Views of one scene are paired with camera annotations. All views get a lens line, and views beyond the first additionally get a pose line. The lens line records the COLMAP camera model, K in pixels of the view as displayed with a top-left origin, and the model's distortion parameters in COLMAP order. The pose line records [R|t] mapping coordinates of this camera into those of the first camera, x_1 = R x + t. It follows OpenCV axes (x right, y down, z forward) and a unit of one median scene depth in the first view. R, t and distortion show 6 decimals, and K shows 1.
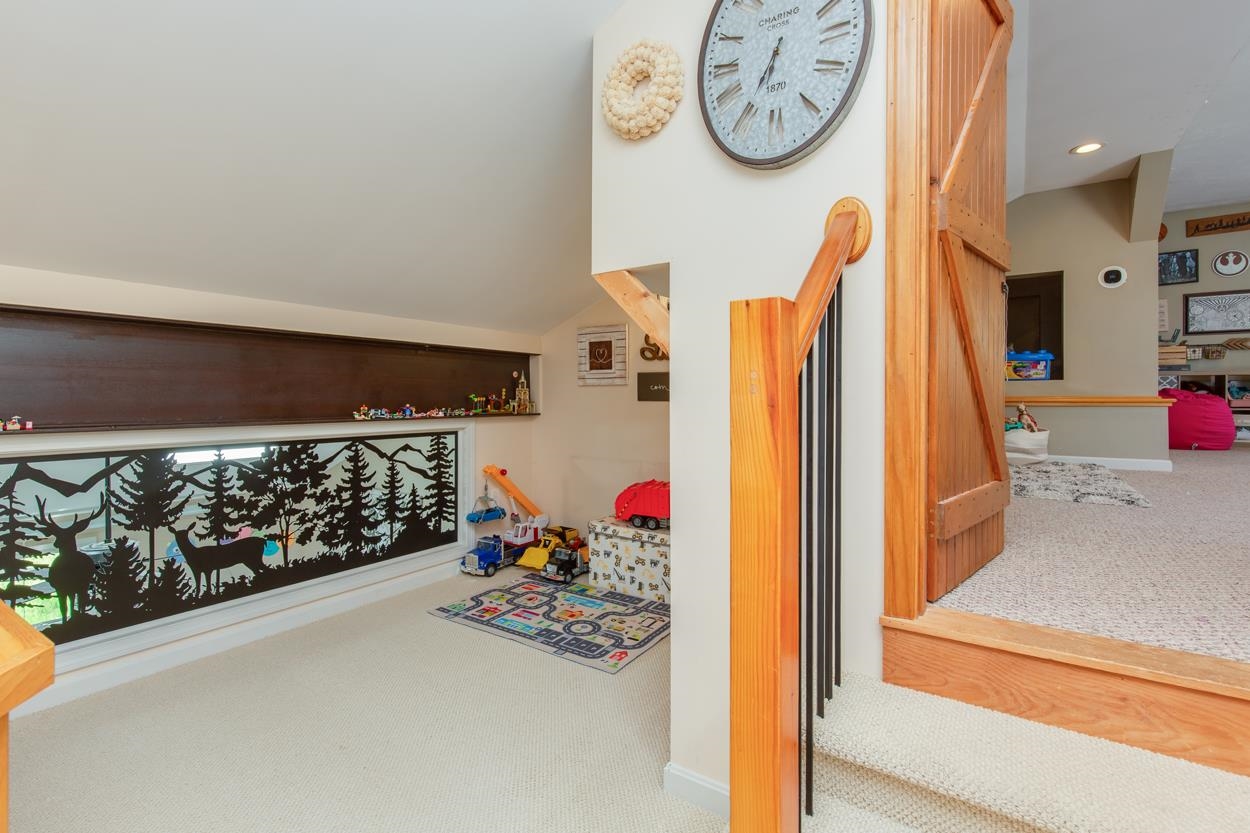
lens RADIAL K [[571.8, 0, 623.7], [0, 571.8, 403.4], [0, 0, 1]] dist [0.006776, -0.001559]
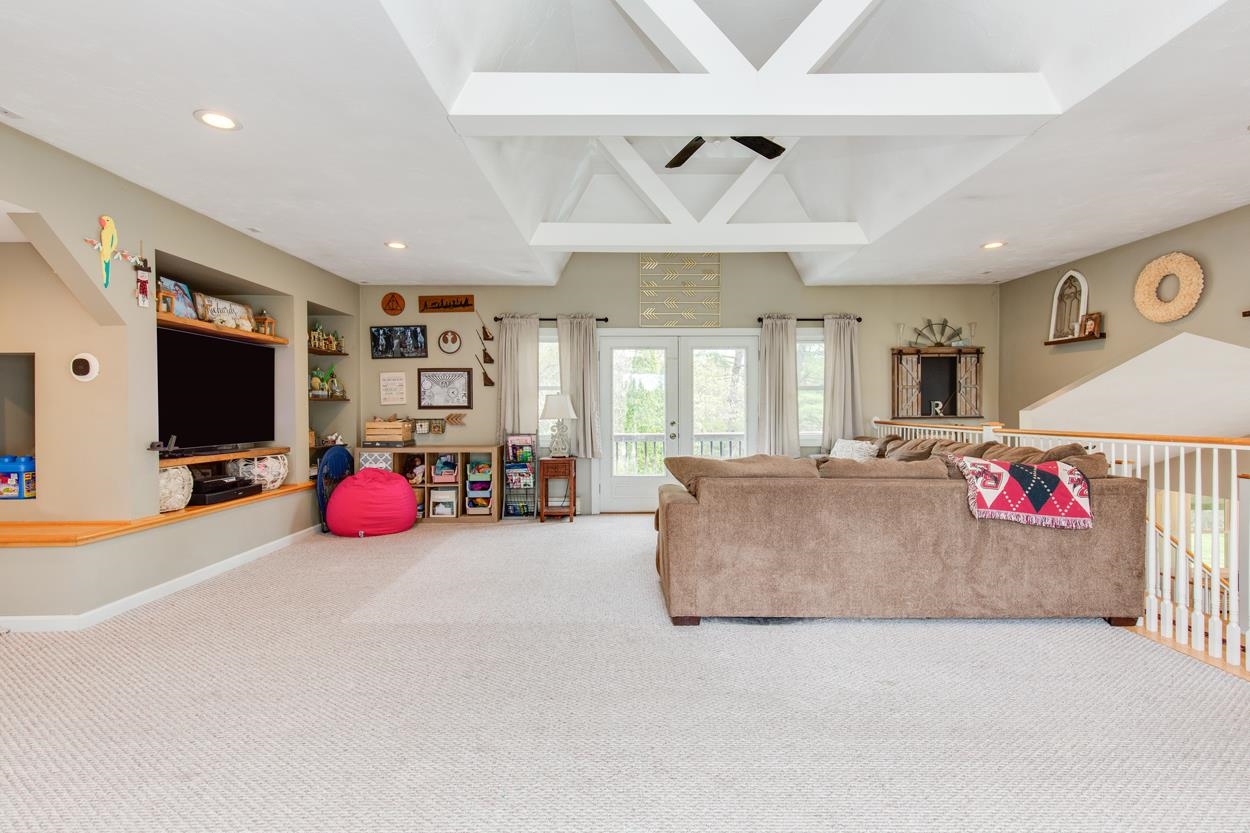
lens RADIAL K [[571.8, 0, 623.1], [0, 571.8, 411.7], [0, 0, 1]] dist [0.006776, -0.001559]
pose [[0.830730, -0.004057, 0.556660, 0.735267], [0.009415, 0.999933, -0.006764, -0.106539], [-0.556596, 0.010860, 0.830713, -0.039210]]
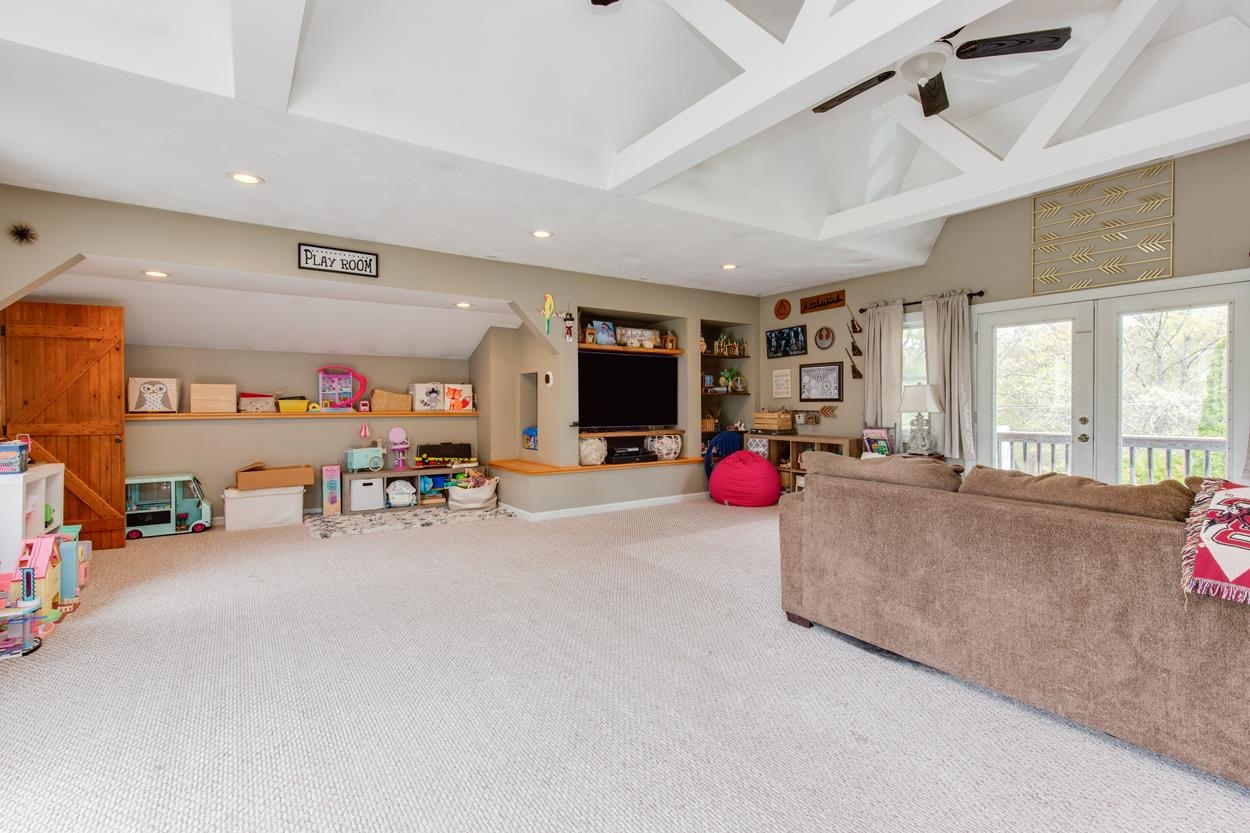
lens RADIAL K [[571.8, 0, 626.8], [0, 571.8, 408.7], [0, 0, 1]] dist [0.006776, -0.001559]
pose [[0.927666, 0.000511, -0.373411, 1.110746], [-0.001863, 0.999993, -0.003261, -0.103578], [0.373406, 0.003721, 0.927660, -0.159695]]
